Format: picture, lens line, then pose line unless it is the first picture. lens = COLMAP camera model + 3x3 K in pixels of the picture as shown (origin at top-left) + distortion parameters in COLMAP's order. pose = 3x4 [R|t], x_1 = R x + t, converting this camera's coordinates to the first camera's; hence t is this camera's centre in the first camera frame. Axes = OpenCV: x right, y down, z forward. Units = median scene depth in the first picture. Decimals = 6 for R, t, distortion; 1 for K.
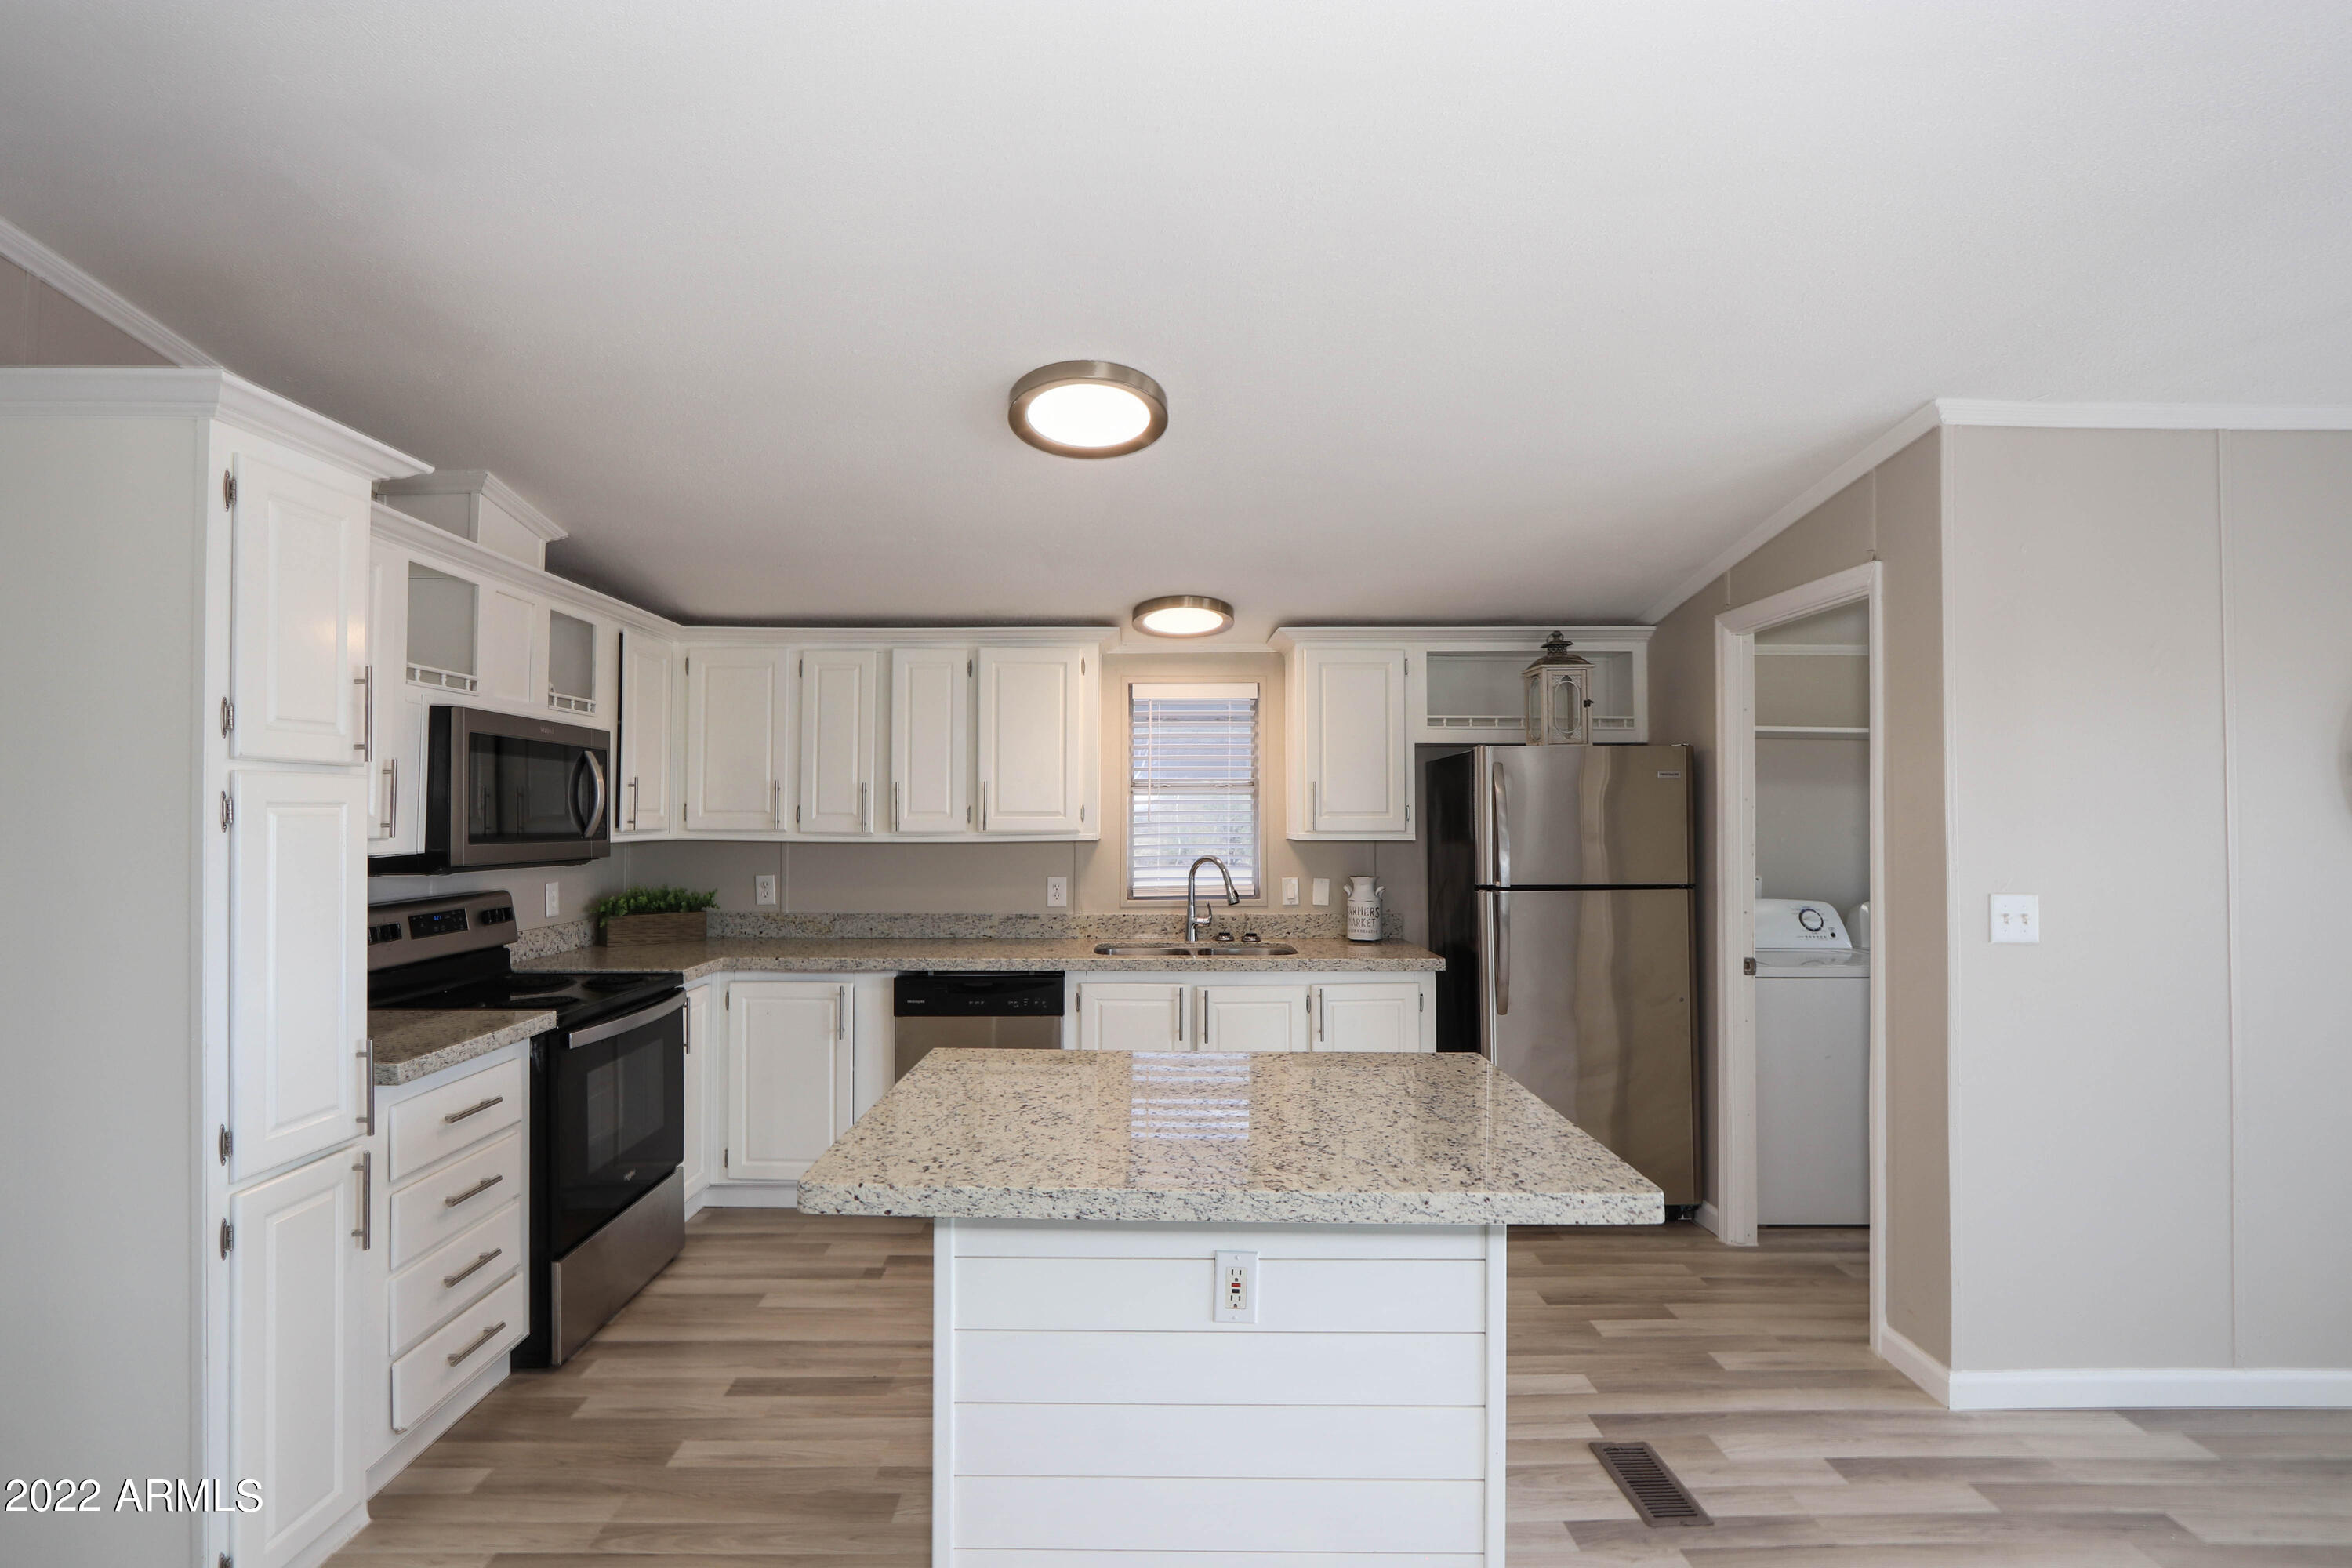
lens RADIAL K [[1102.7, 0, 1145.6], [0, 1102.7, 781.1], [0, 0, 1]] dist [-0.017407, 0.001039]
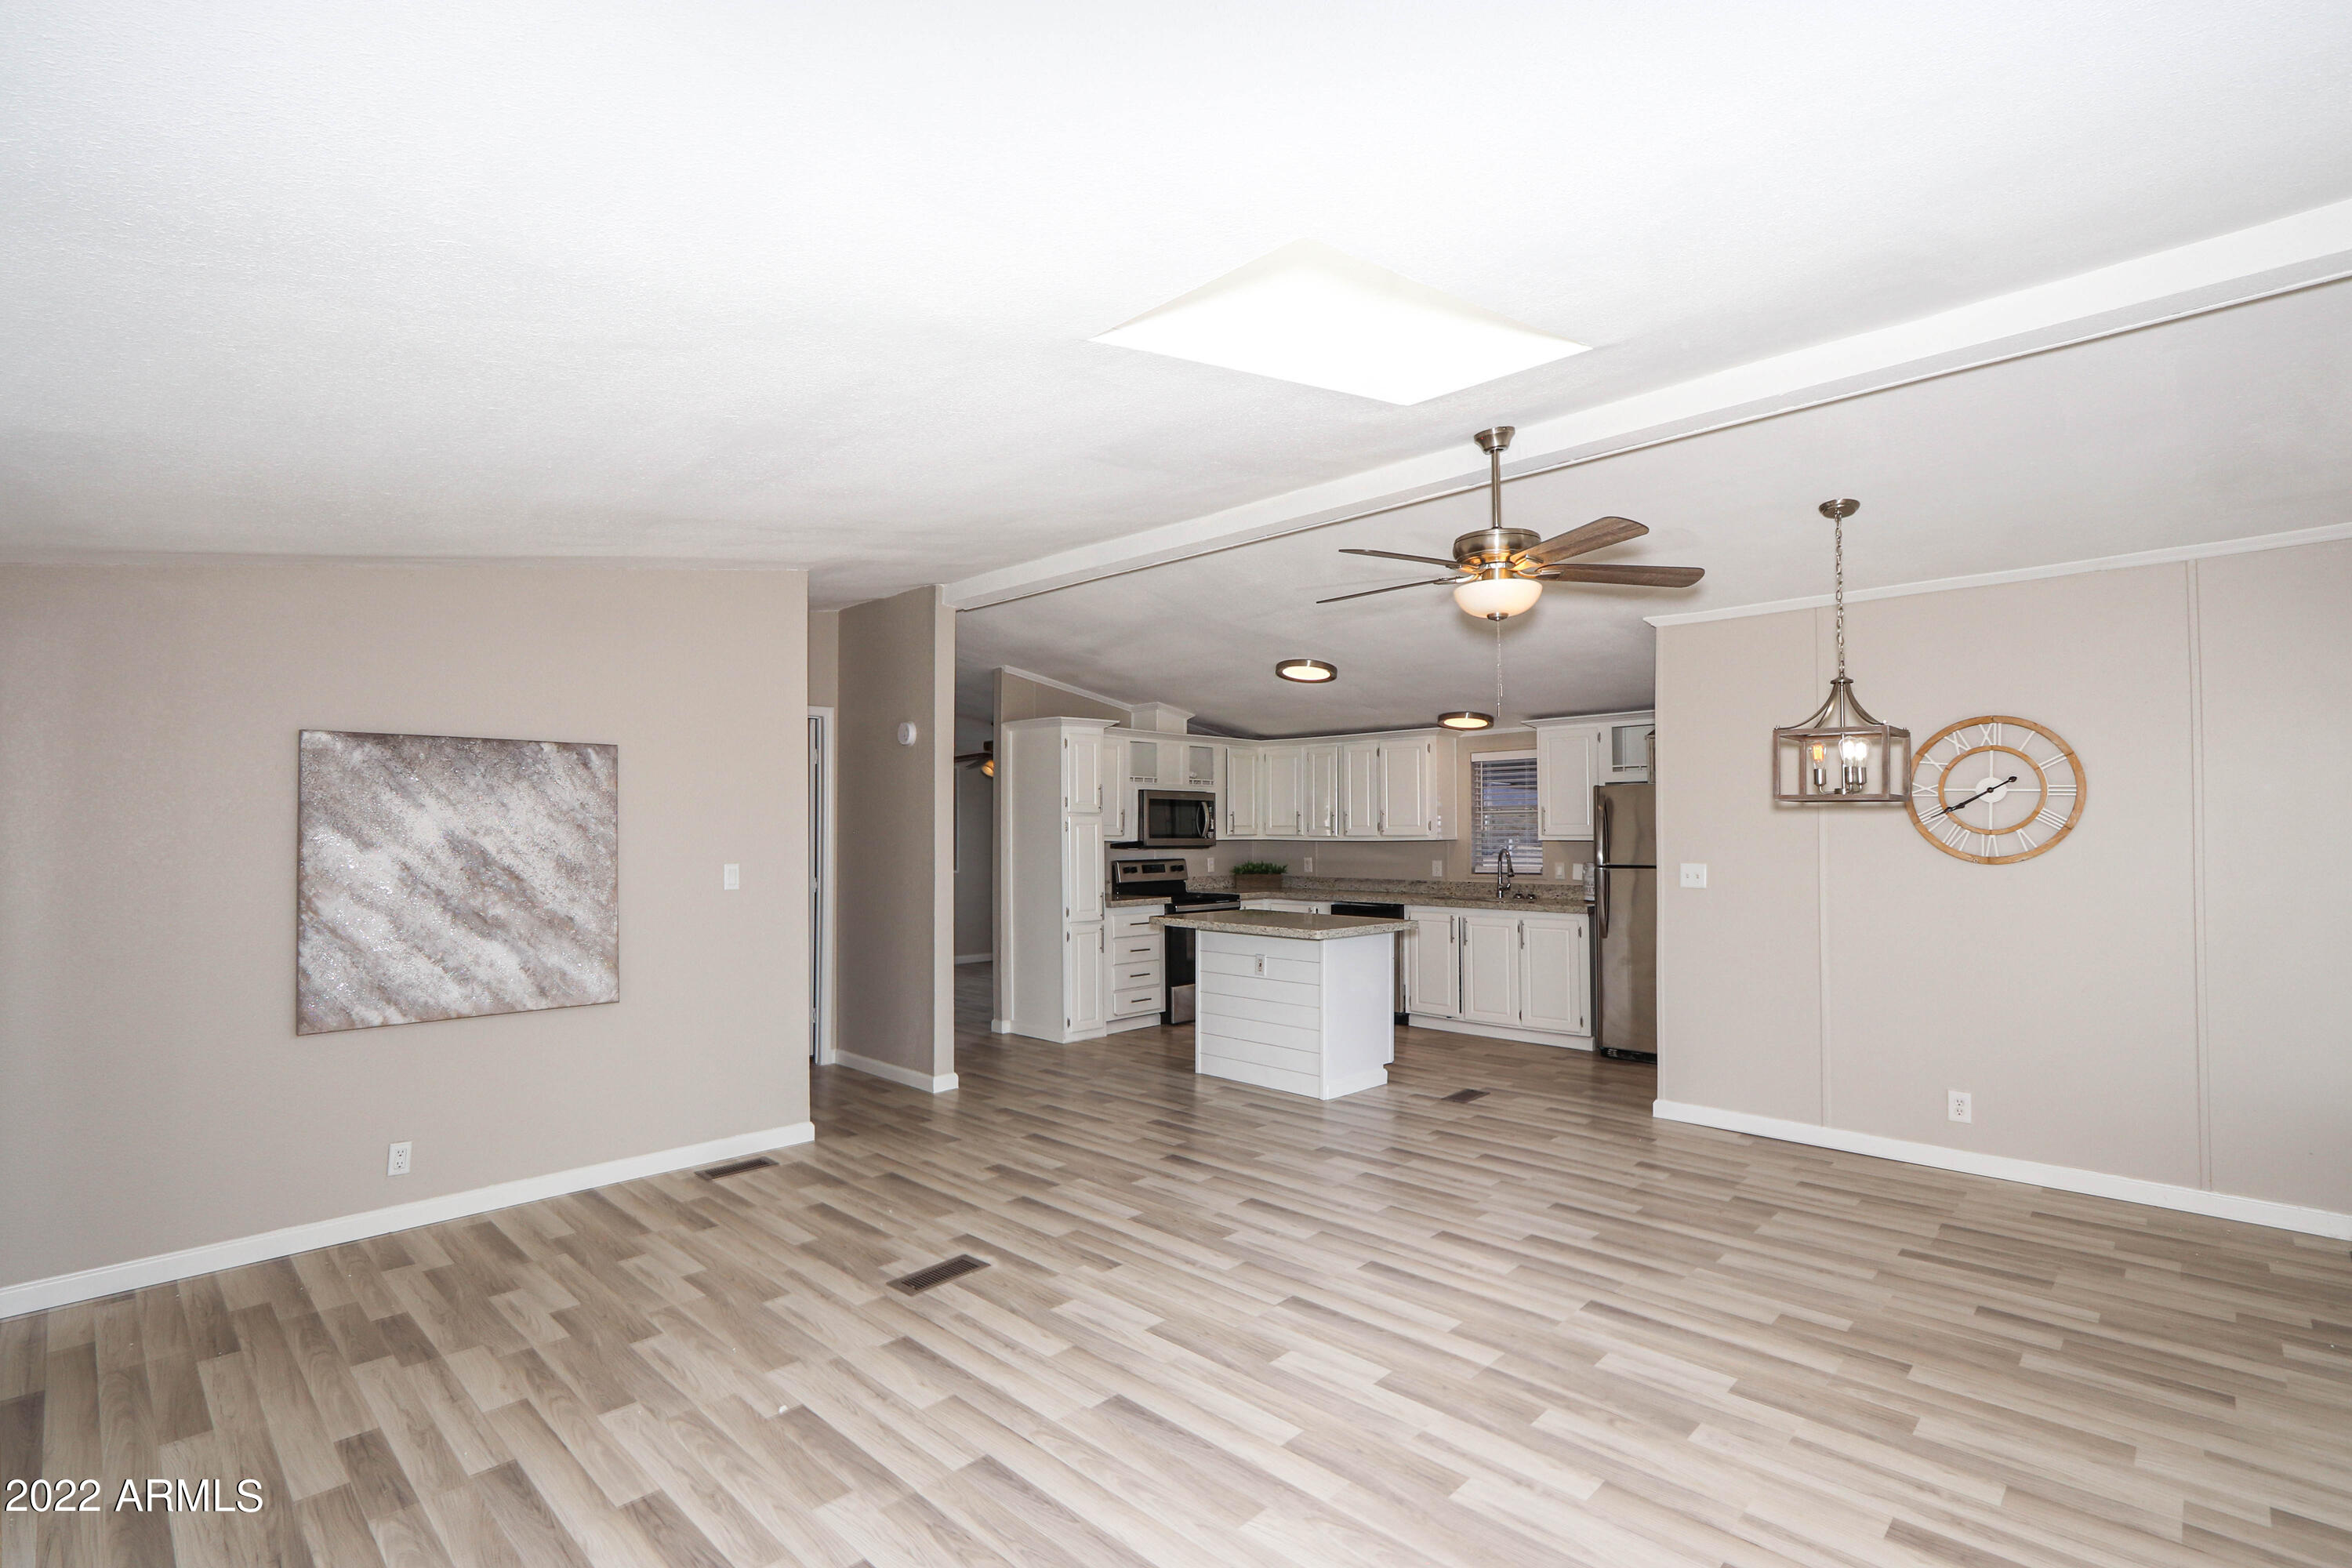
lens RADIAL K [[1102.7, 0, 1154.5], [0, 1102.7, 820.3], [0, 0, 1]] dist [-0.017407, 0.001039]
pose [[0.709595, -0.009537, -0.704545, 1.022081], [0.023548, 0.999671, 0.010184, -0.012327], [0.704216, -0.023817, 0.709586, -0.741628]]
